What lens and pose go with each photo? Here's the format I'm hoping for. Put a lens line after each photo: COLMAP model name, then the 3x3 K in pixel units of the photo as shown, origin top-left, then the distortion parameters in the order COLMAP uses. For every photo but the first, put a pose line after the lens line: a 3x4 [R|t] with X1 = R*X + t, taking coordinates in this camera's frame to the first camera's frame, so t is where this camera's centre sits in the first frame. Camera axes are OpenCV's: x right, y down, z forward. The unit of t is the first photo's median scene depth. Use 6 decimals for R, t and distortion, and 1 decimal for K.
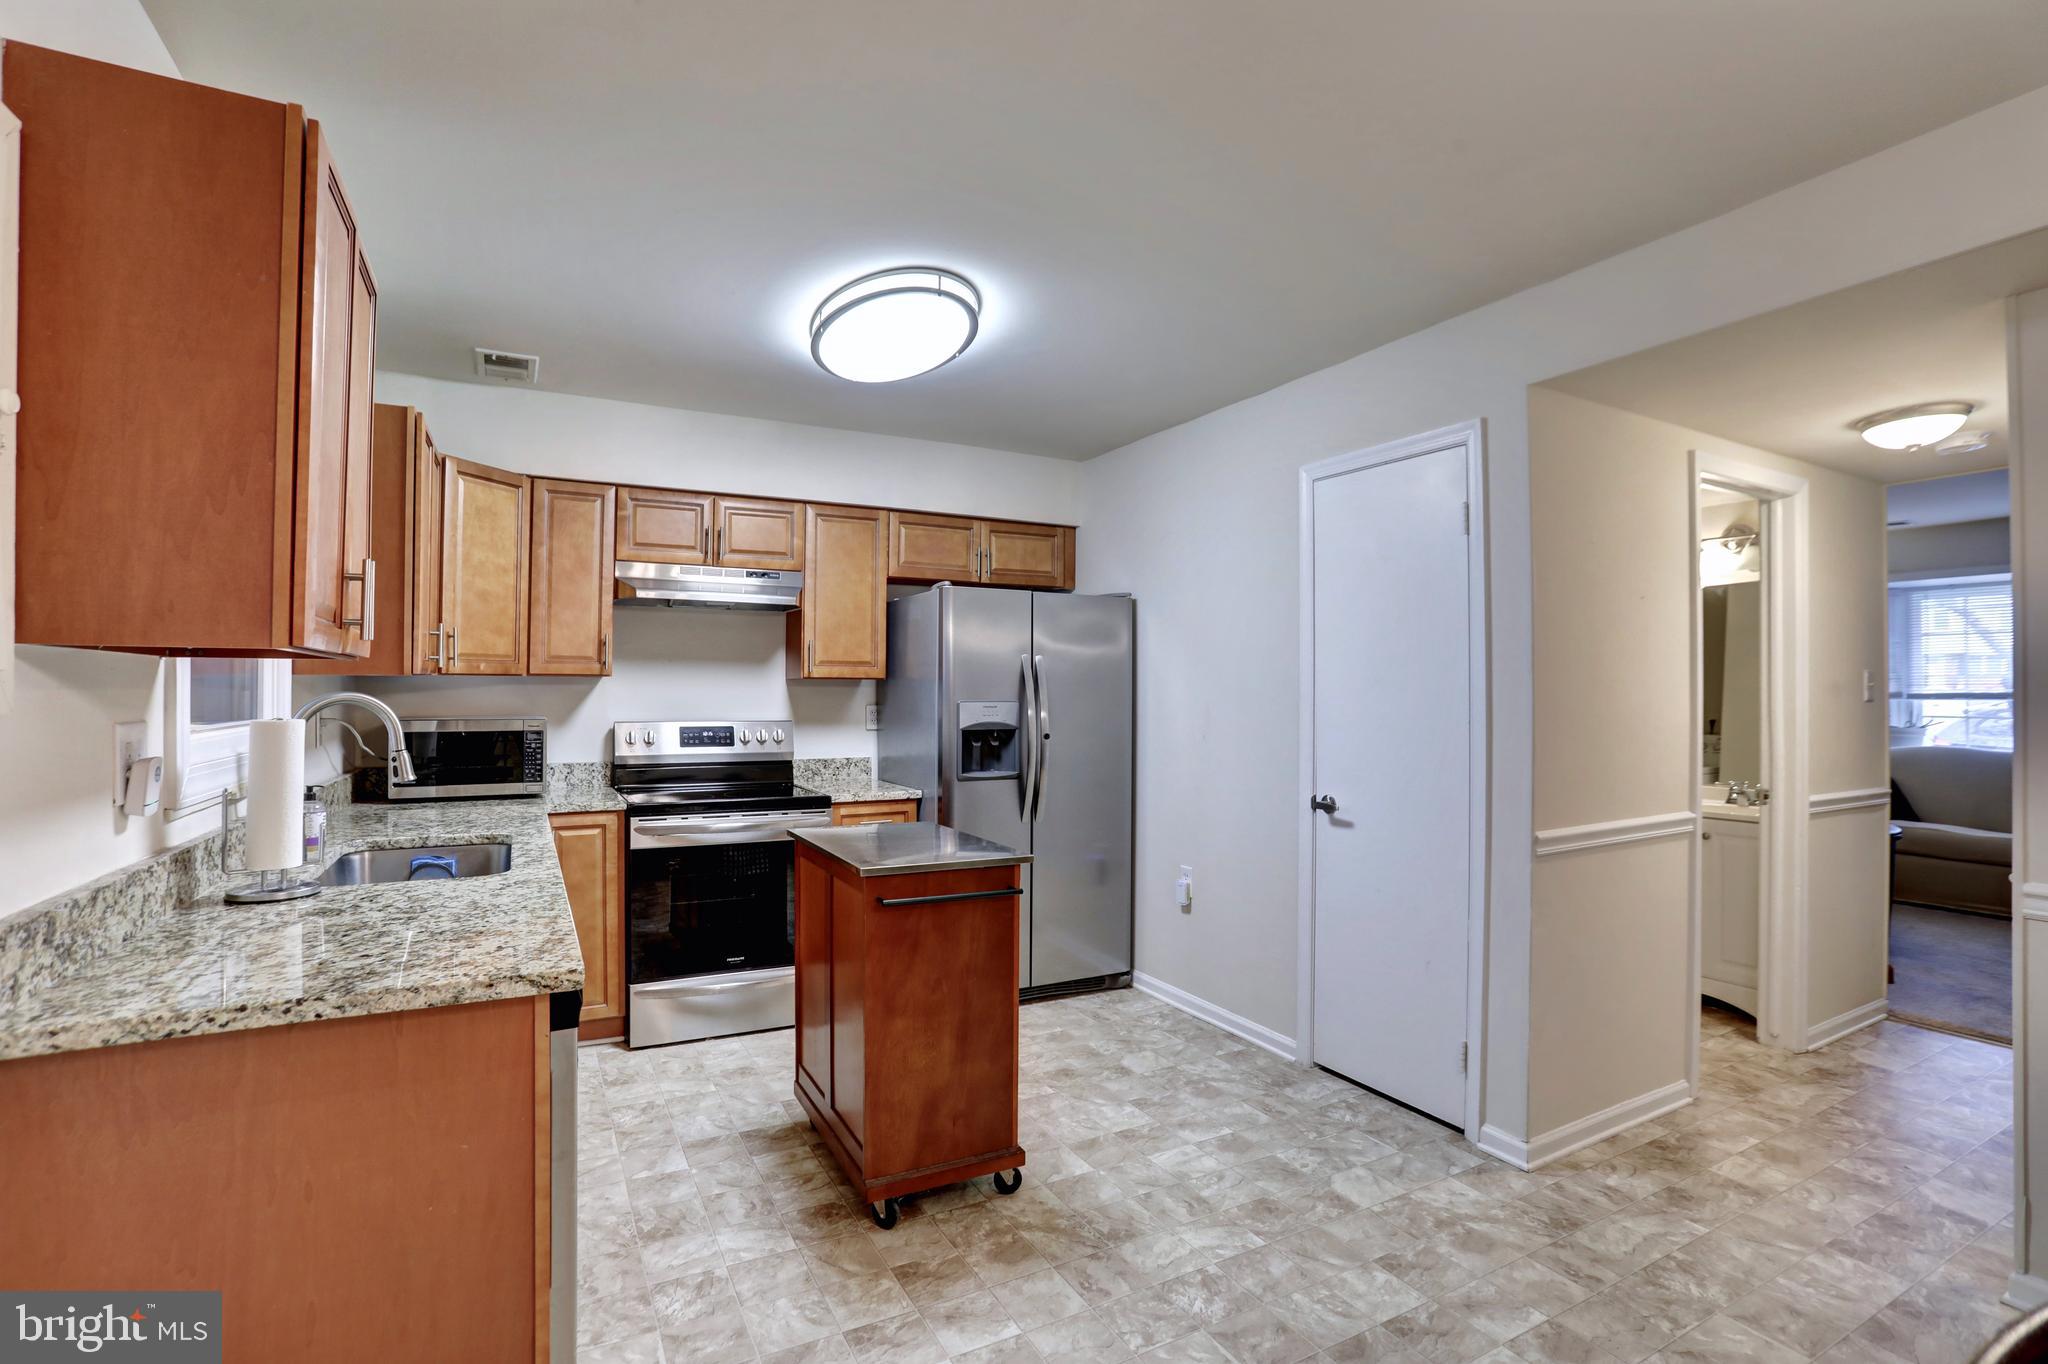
lens RADIAL K [[947.4, 0, 1036.7], [0, 947.4, 692.2], [0, 0, 1]] dist [-0.069218, 0.026268]
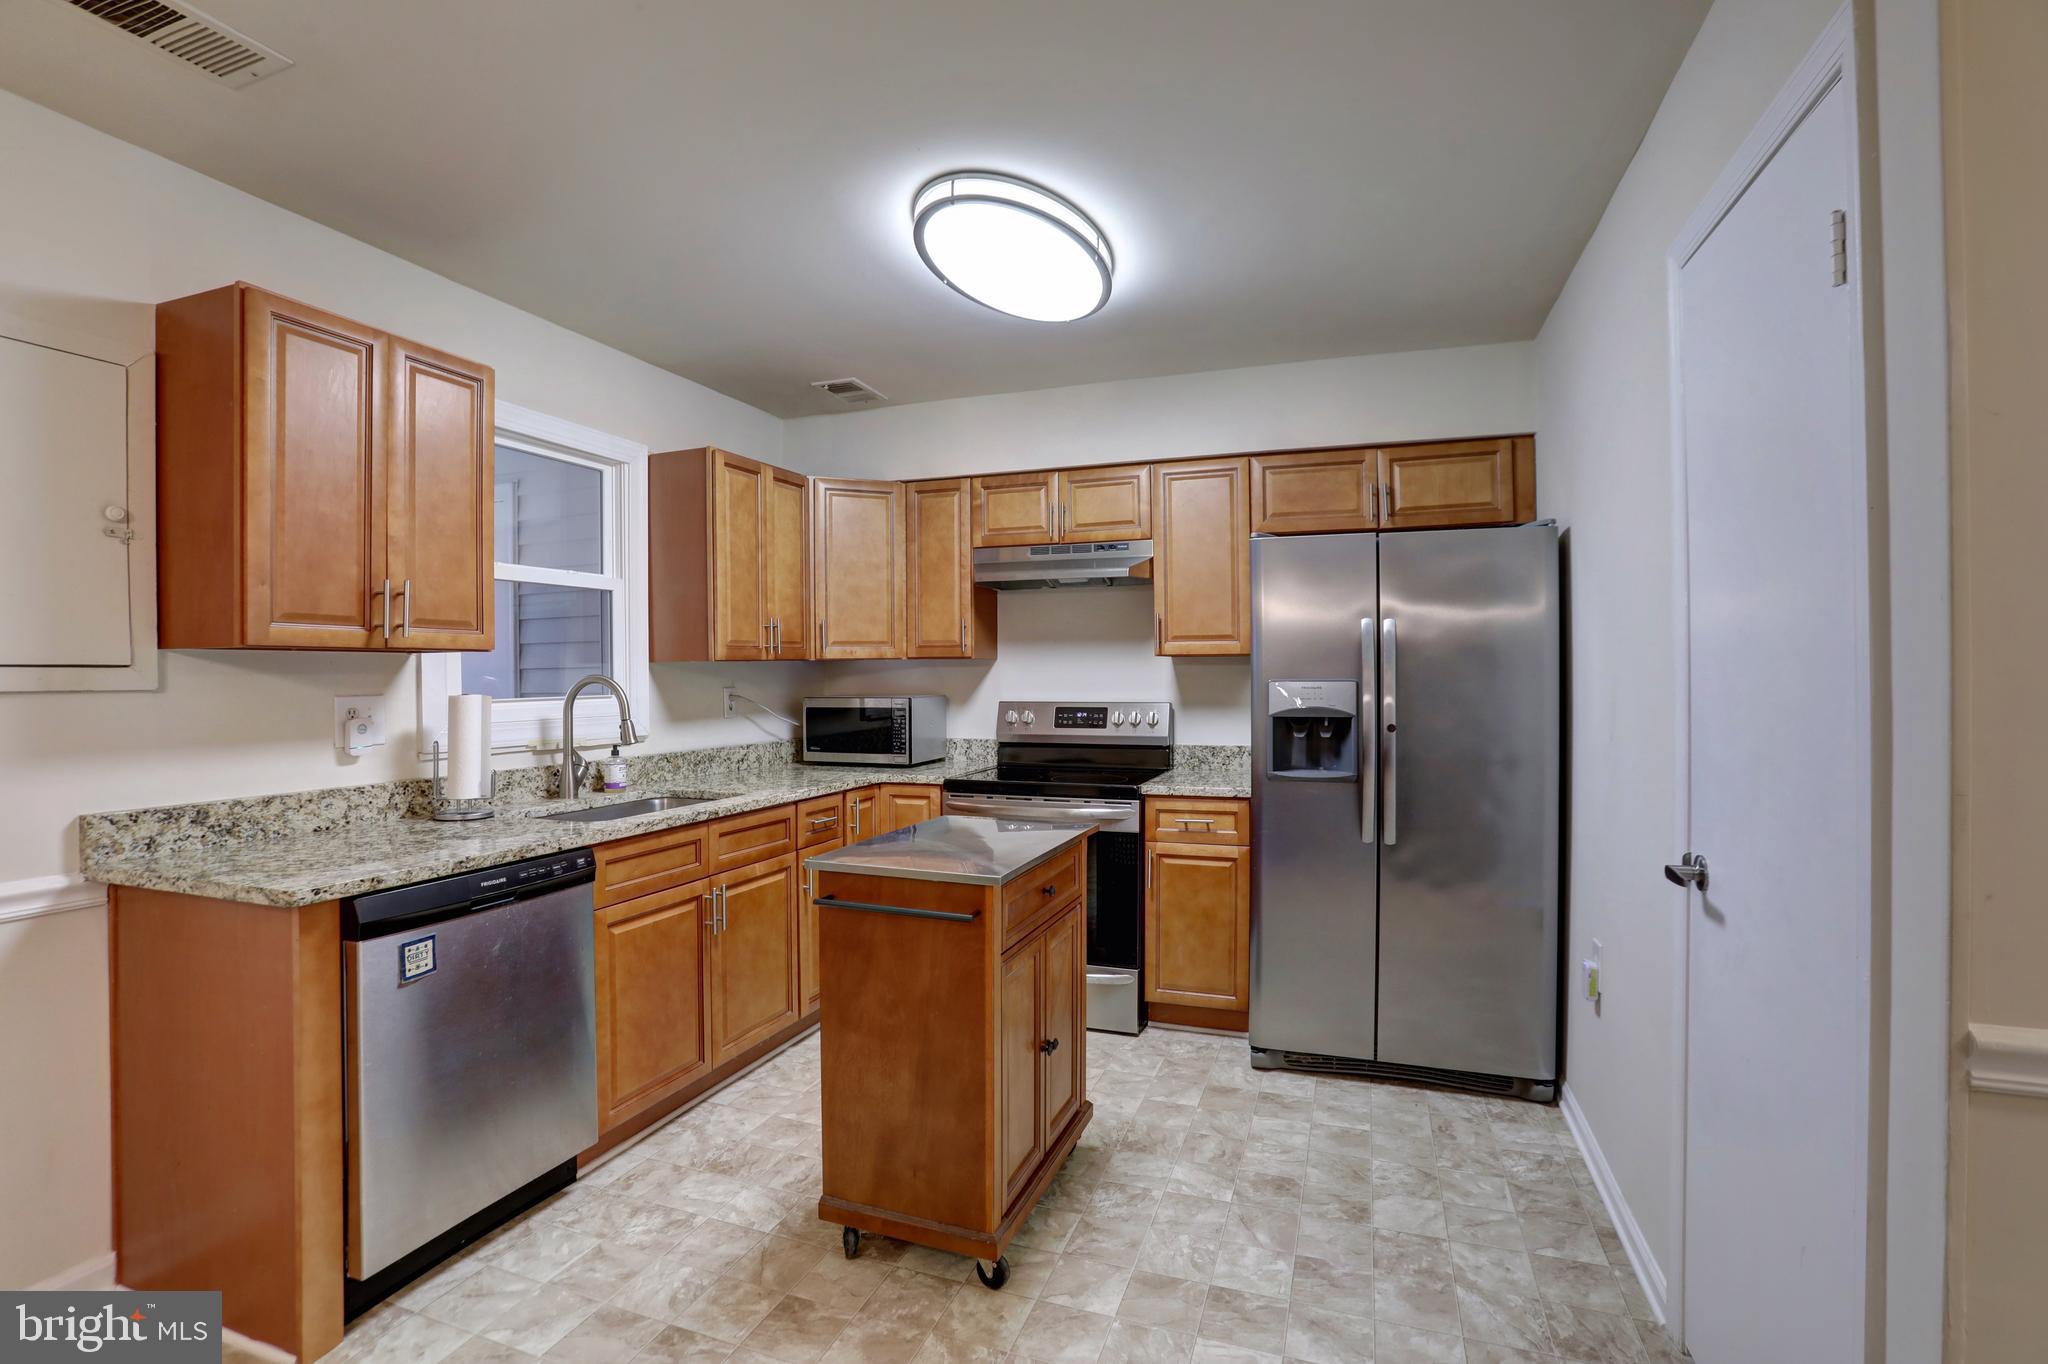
lens RADIAL K [[947.4, 0, 1023.8], [0, 947.4, 687.5], [0, 0, 1]] dist [-0.069218, 0.026268]
pose [[0.663955, 0.004489, -0.747759, 0.415471], [0.006651, 0.999907, 0.011908, 0.004441], [0.747743, -0.012880, 0.663864, 0.348774]]
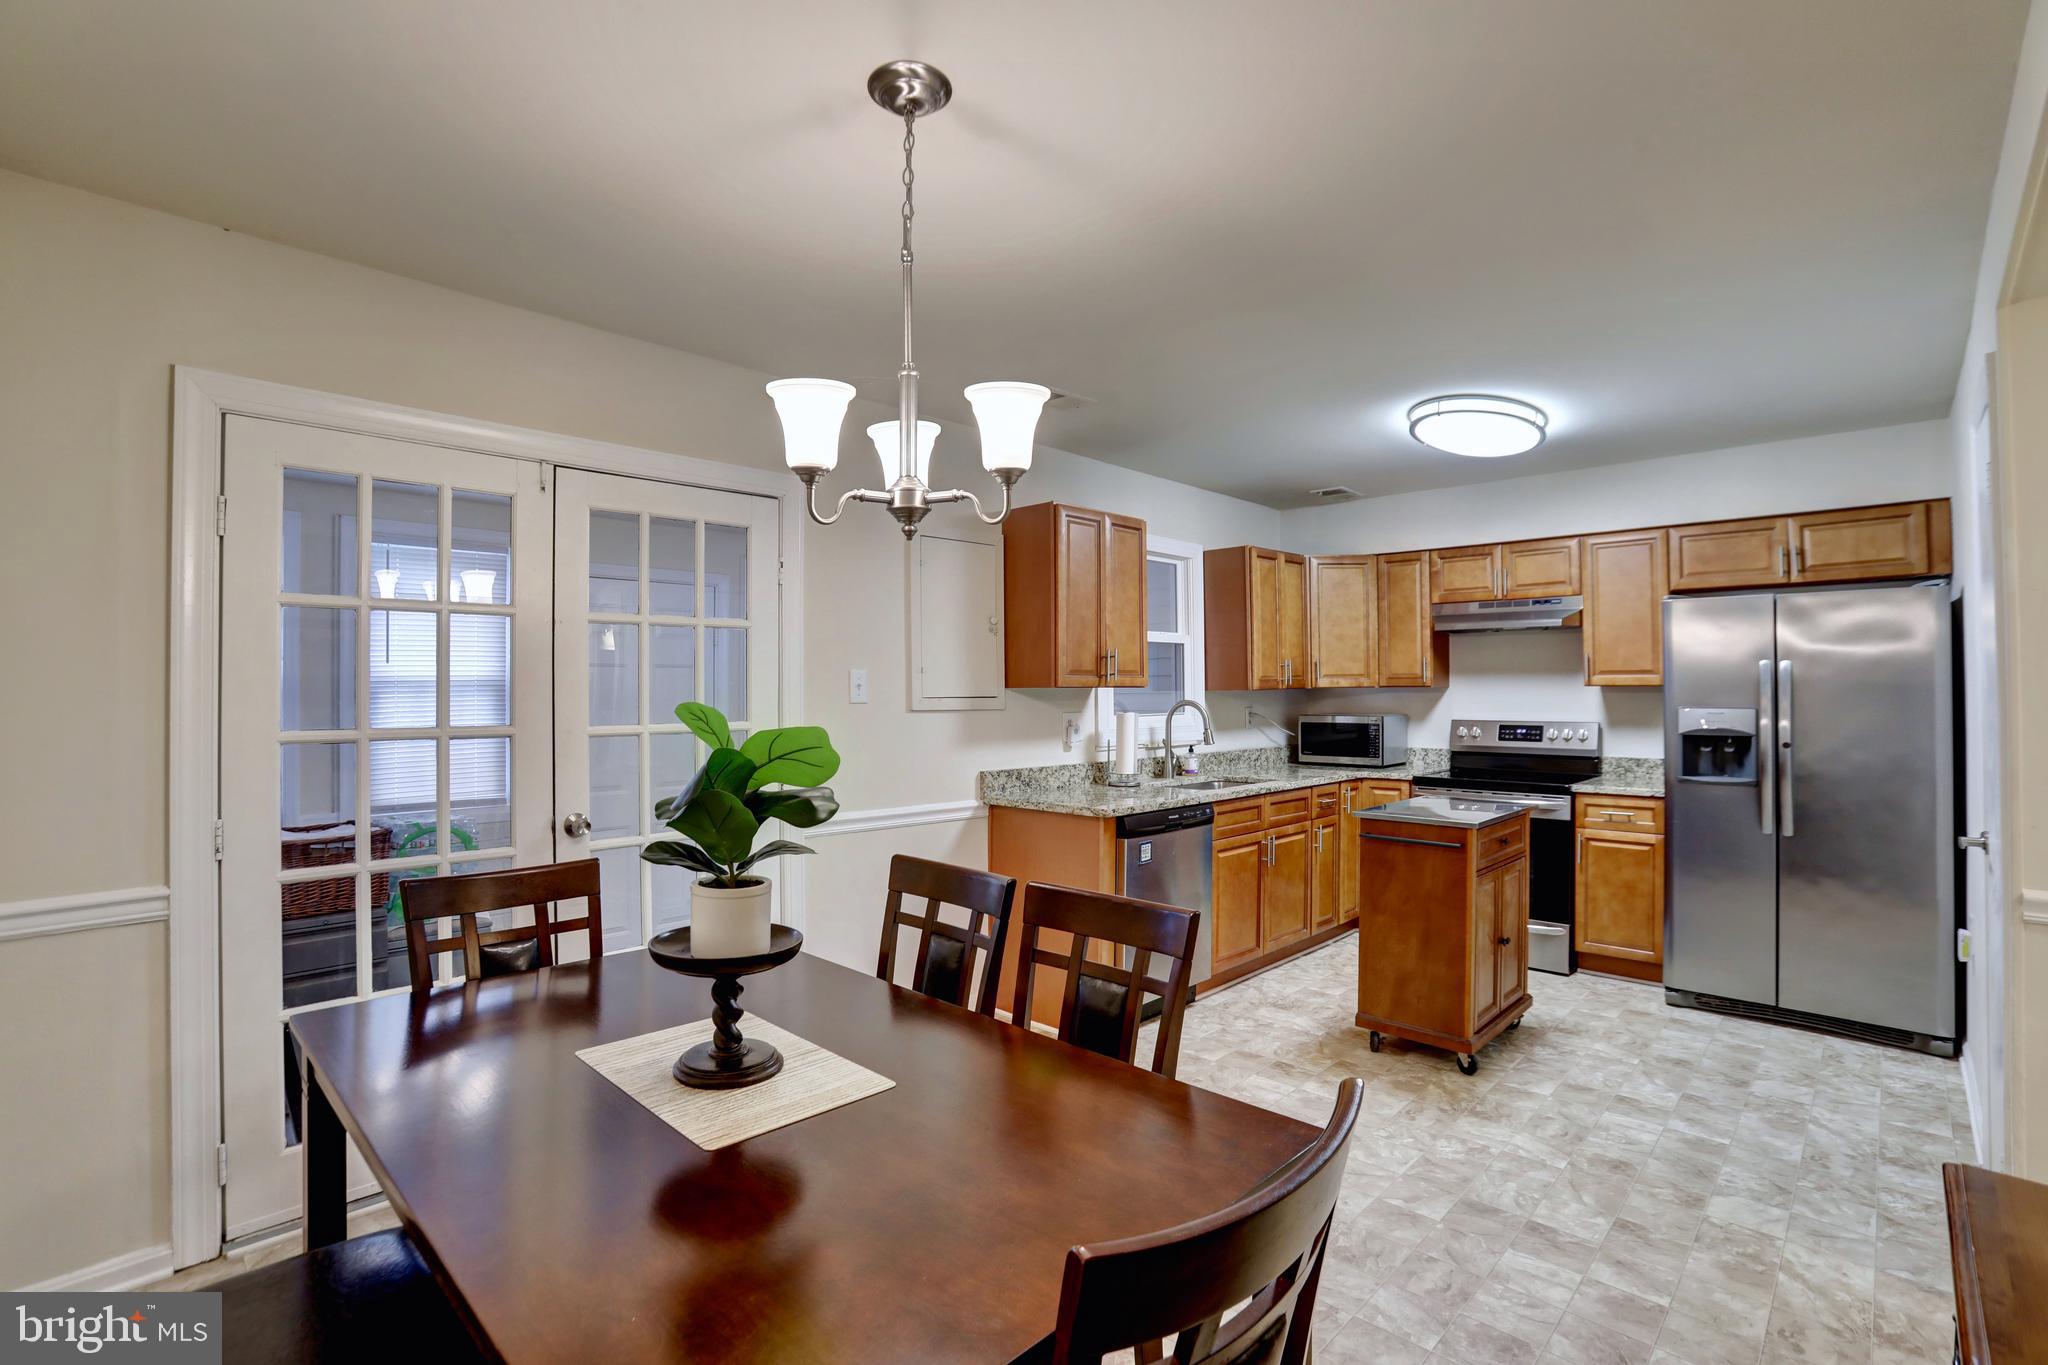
lens RADIAL K [[947.4, 0, 1028.0], [0, 947.4, 682.7], [0, 0, 1]] dist [-0.069218, 0.026268]
pose [[0.306750, -0.010055, -0.951737, 0.744596], [0.003414, 0.999949, -0.009464, -0.012384], [0.951784, -0.000346, 0.306769, -0.009872]]
